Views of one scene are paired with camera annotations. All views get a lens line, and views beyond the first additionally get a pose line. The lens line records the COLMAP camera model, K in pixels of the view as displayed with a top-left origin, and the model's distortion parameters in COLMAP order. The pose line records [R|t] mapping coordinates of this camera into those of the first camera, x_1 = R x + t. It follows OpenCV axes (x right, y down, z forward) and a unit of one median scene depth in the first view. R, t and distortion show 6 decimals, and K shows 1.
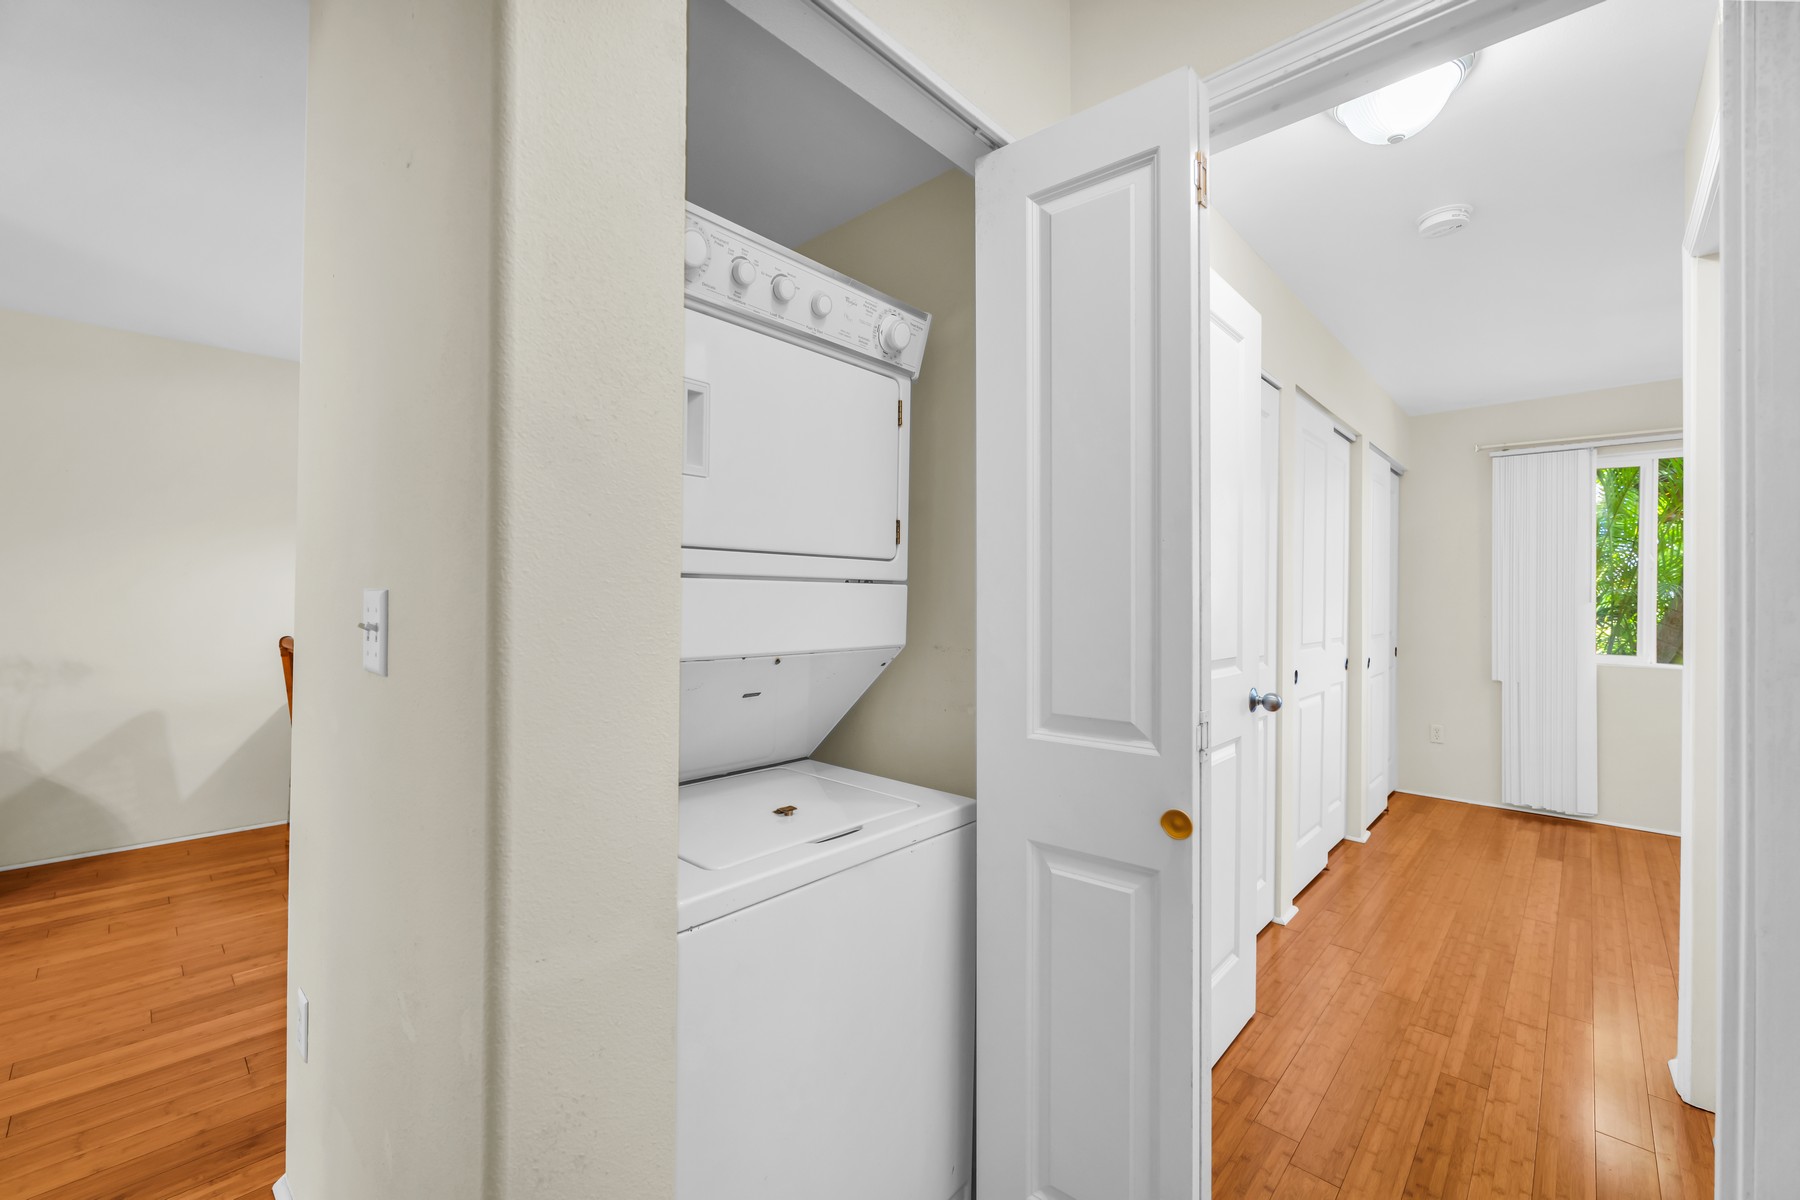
lens RADIAL K [[727.5, 0, 896.1], [0, 727.5, 592.3], [0, 0, 1]] dist [-0.001474, -0.000143]
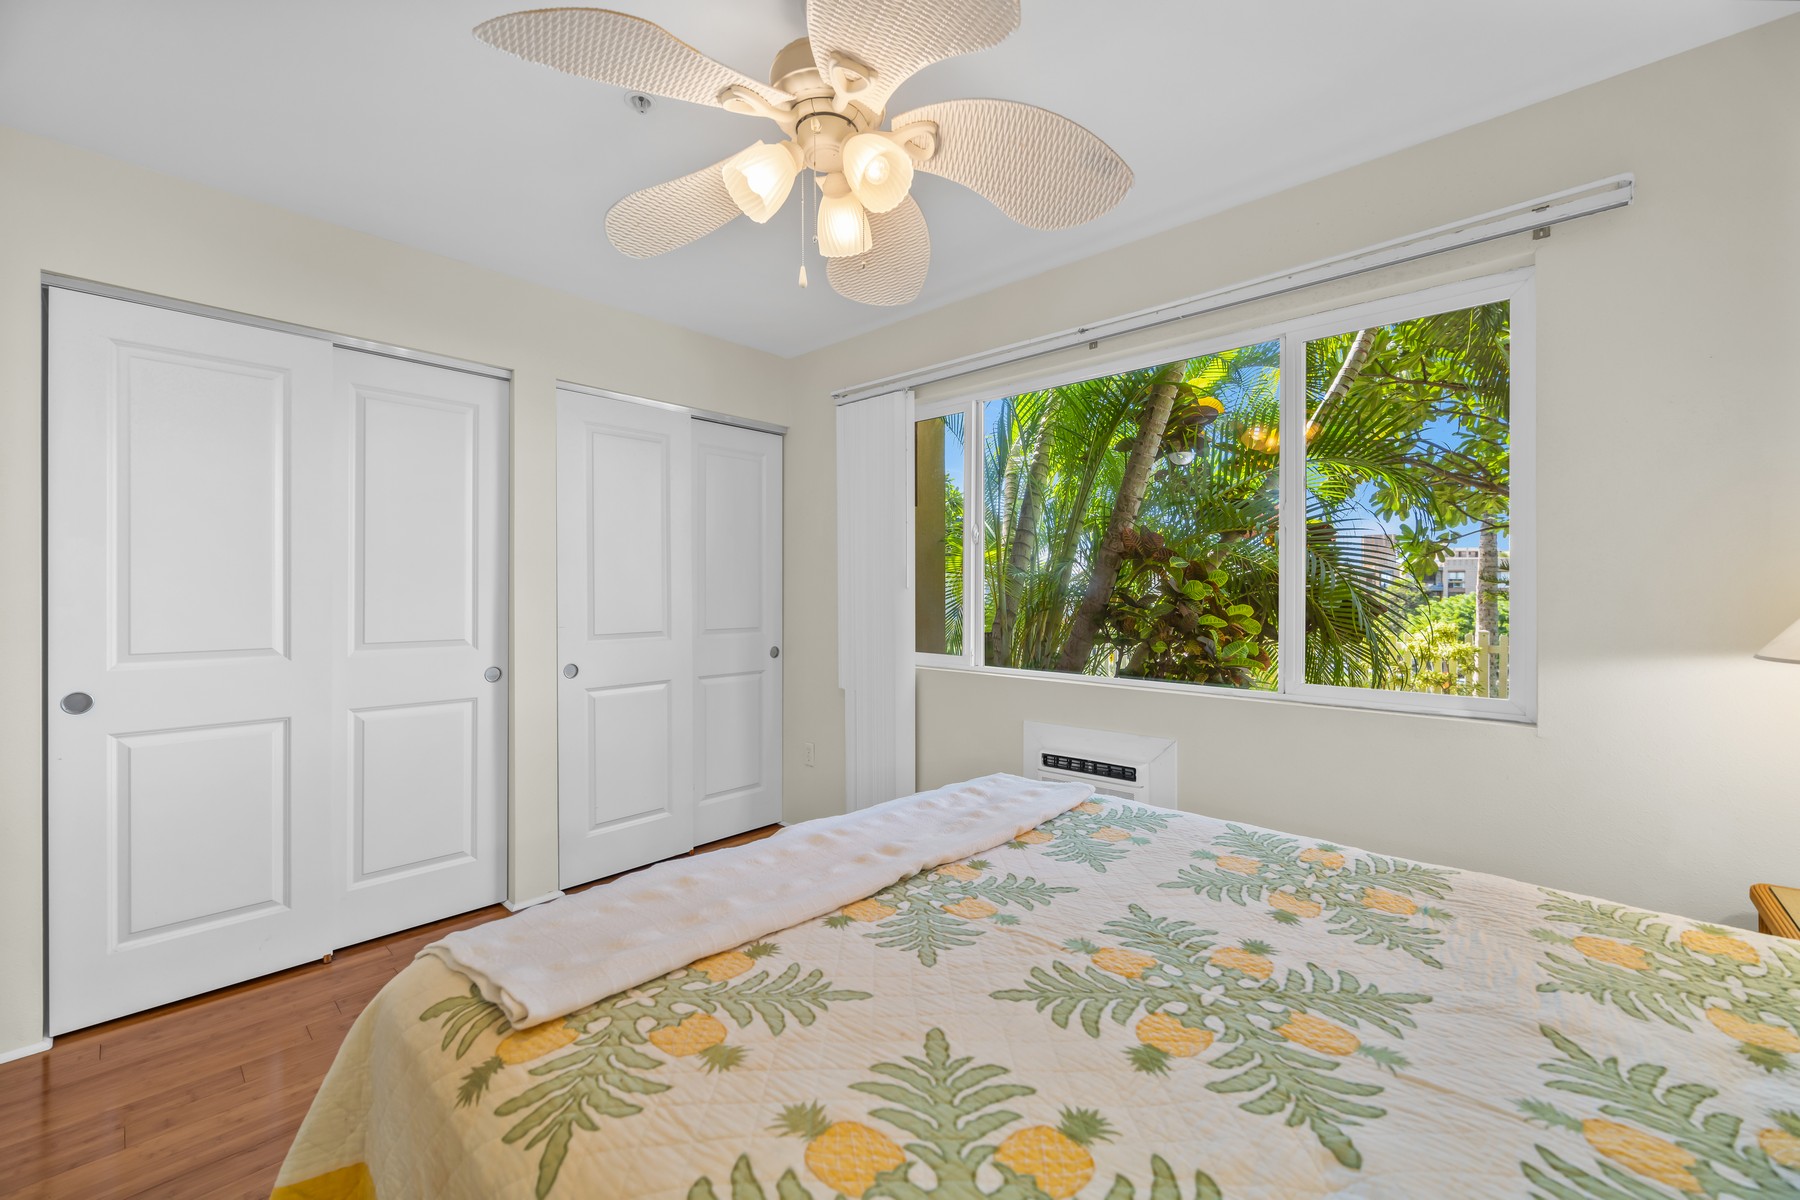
lens RADIAL K [[727.5, 0, 900.1], [0, 727.5, 592.0], [0, 0, 1]] dist [-0.001474, -0.000143]
pose [[0.999888, -0.014870, 0.001511, 0.918401], [0.014872, 0.999888, -0.001503, 0.018701], [-0.001489, 0.001525, 0.999998, 0.207375]]
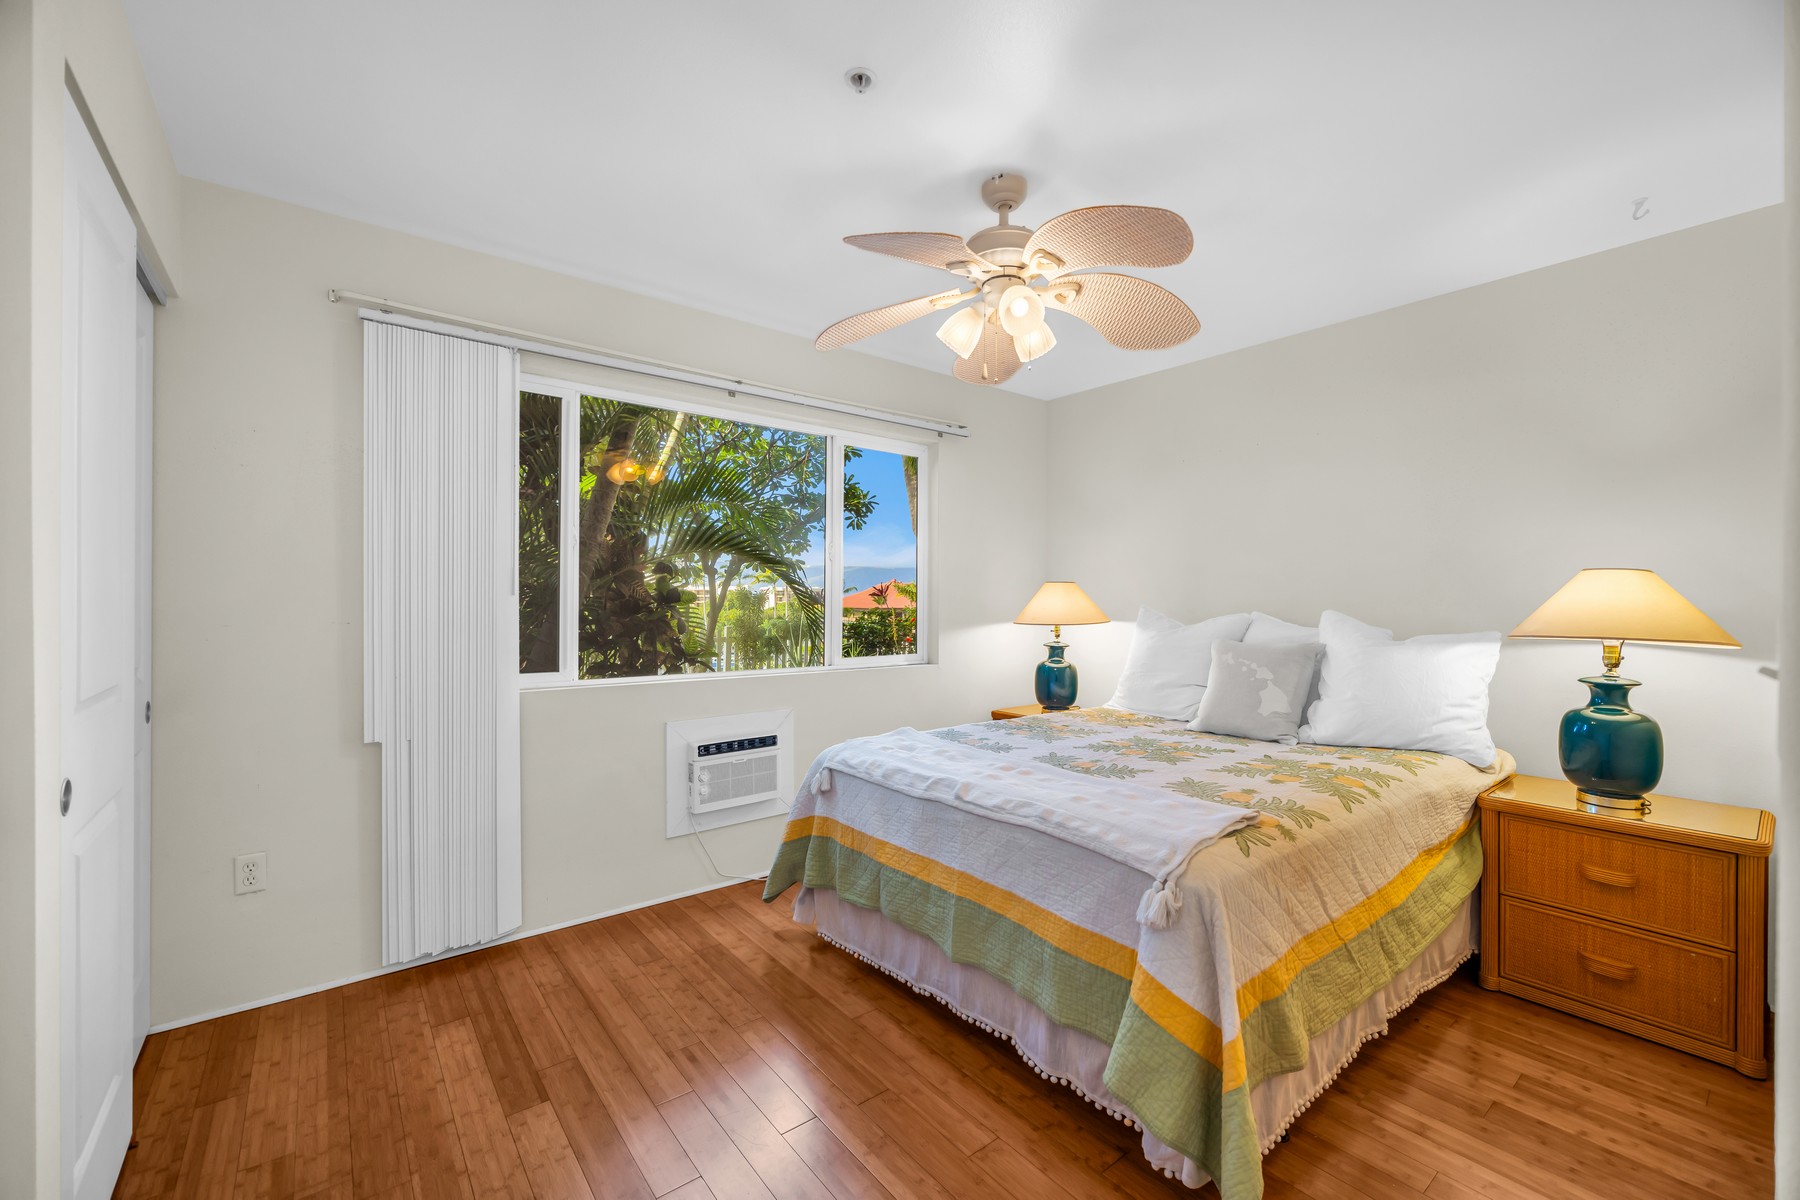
lens RADIAL K [[727.5, 0, 891.3], [0, 727.5, 592.4], [0, 0, 1]] dist [-0.001474, -0.000143]
pose [[0.153376, -0.005629, 0.988152, 0.368540], [0.002398, 0.999983, 0.005324, 0.008910], [-0.988165, 0.001553, 0.153387, 0.557221]]
